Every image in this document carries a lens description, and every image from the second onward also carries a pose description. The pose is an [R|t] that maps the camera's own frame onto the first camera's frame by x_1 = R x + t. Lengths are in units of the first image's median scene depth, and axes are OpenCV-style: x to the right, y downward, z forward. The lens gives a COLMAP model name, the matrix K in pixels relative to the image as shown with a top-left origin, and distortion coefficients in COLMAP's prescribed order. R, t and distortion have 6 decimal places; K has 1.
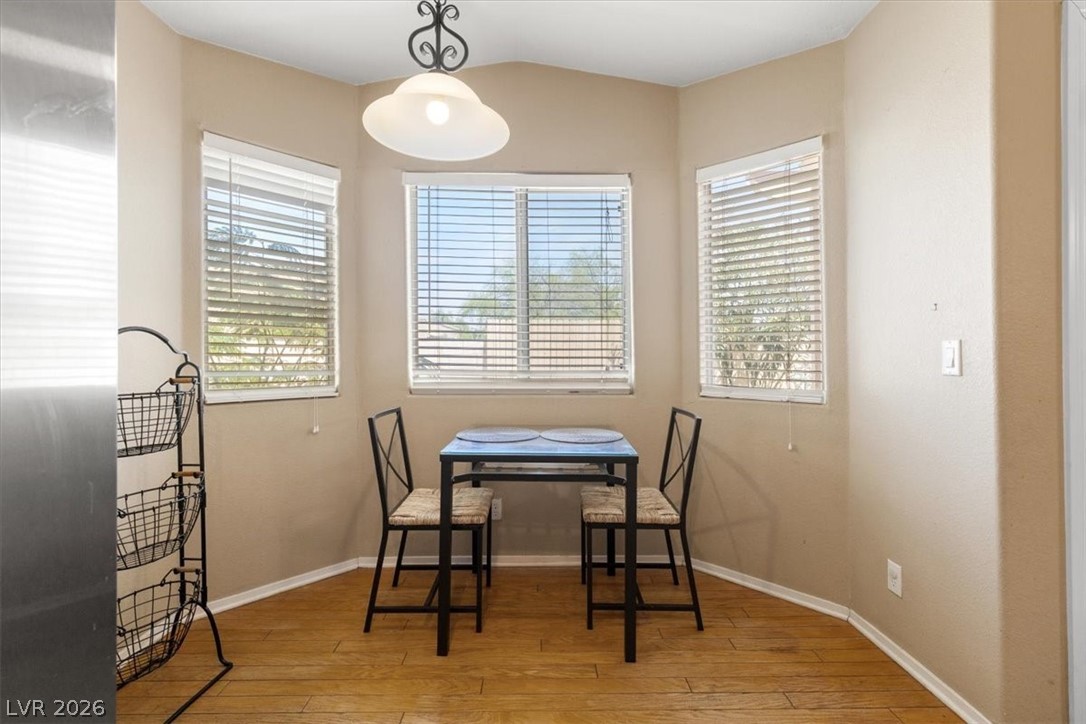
lens RADIAL K [[488.9, 0, 538.9], [0, 488.9, 360.0], [0, 0, 1]] dist [0.007279, -0.000591]
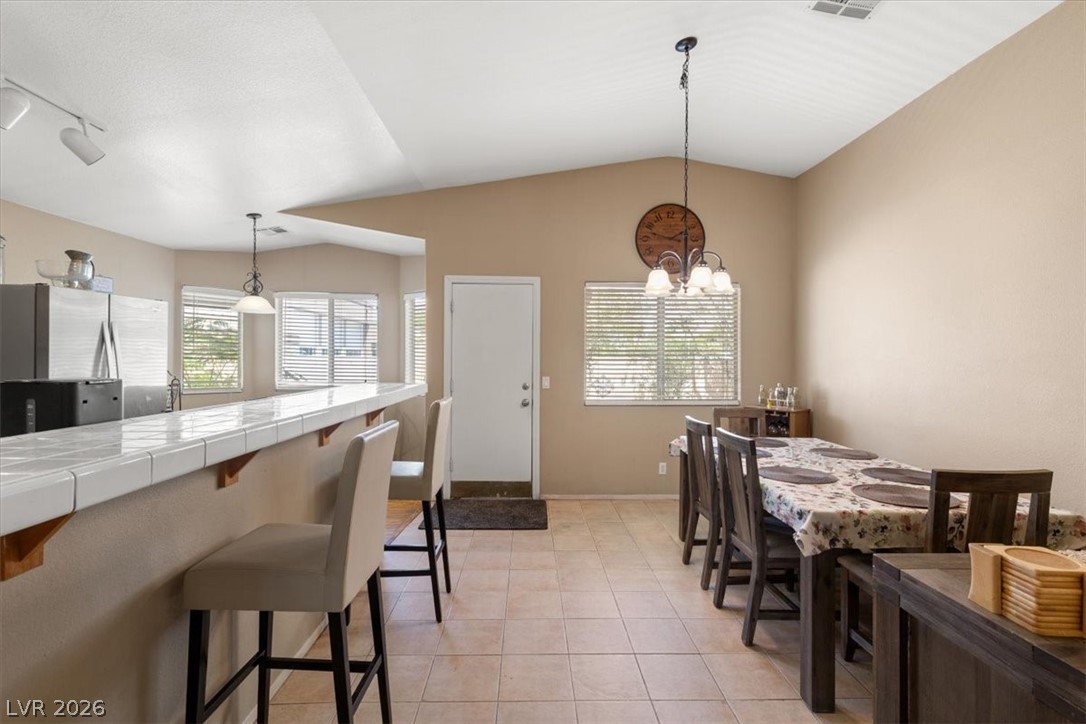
lens RADIAL K [[488.9, 0, 544.4], [0, 488.9, 358.5], [0, 0, 1]] dist [0.007279, -0.000591]
pose [[0.999440, 0.009213, 0.032166, 1.099939], [-0.009139, 0.999955, -0.002433, -0.104634], [-0.032187, 0.002137, 0.999480, -1.584632]]
